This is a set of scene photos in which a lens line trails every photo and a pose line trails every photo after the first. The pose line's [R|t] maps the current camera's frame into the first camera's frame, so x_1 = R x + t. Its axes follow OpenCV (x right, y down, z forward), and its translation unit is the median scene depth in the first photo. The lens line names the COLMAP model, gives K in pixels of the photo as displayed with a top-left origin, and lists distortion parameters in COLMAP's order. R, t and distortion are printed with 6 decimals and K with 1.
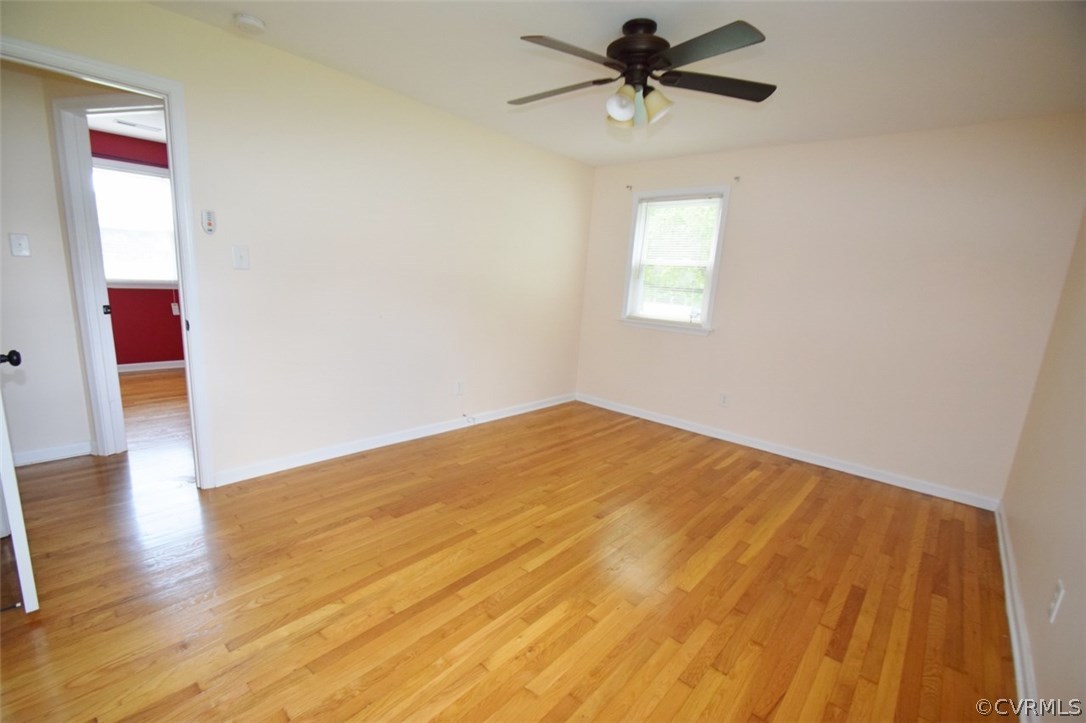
lens RADIAL K [[479.6, 0, 540.3], [0, 479.6, 379.5], [0, 0, 1]] dist [0.002444, -0.013588]
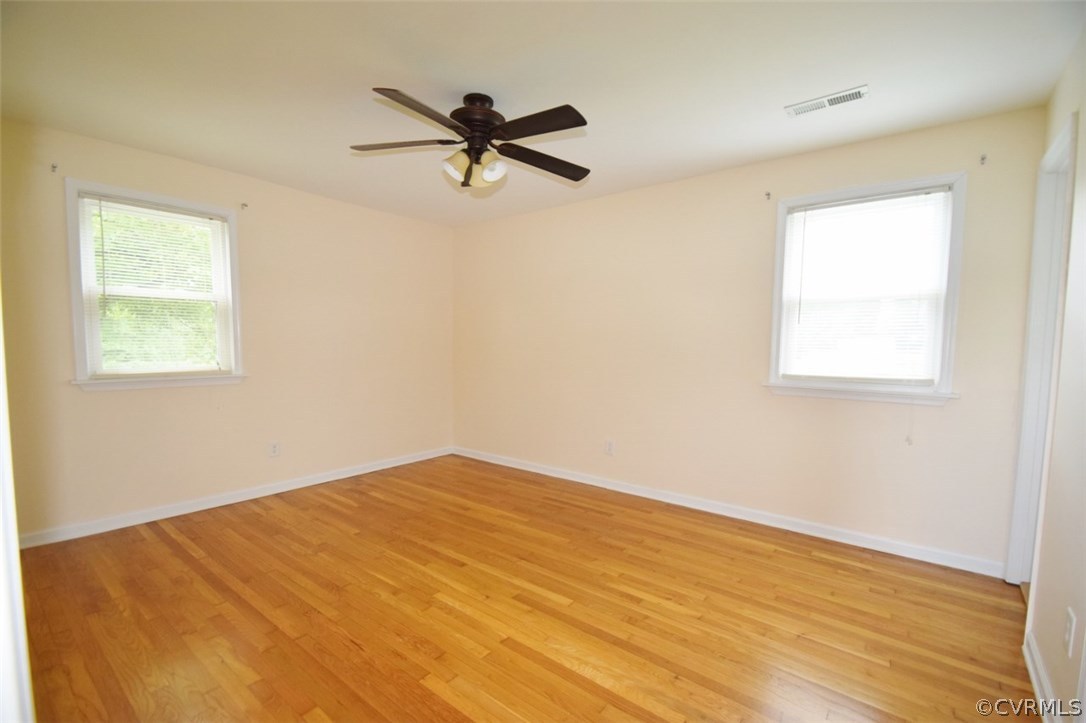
lens RADIAL K [[479.6, 0, 540.3], [0, 479.6, 379.5], [0, 0, 1]] dist [0.002444, -0.013588]
pose [[-0.048870, -0.140152, 0.988923, -0.667815], [0.193539, 0.970012, 0.147036, -0.155708], [-0.979875, 0.198581, -0.020279, 0.683909]]
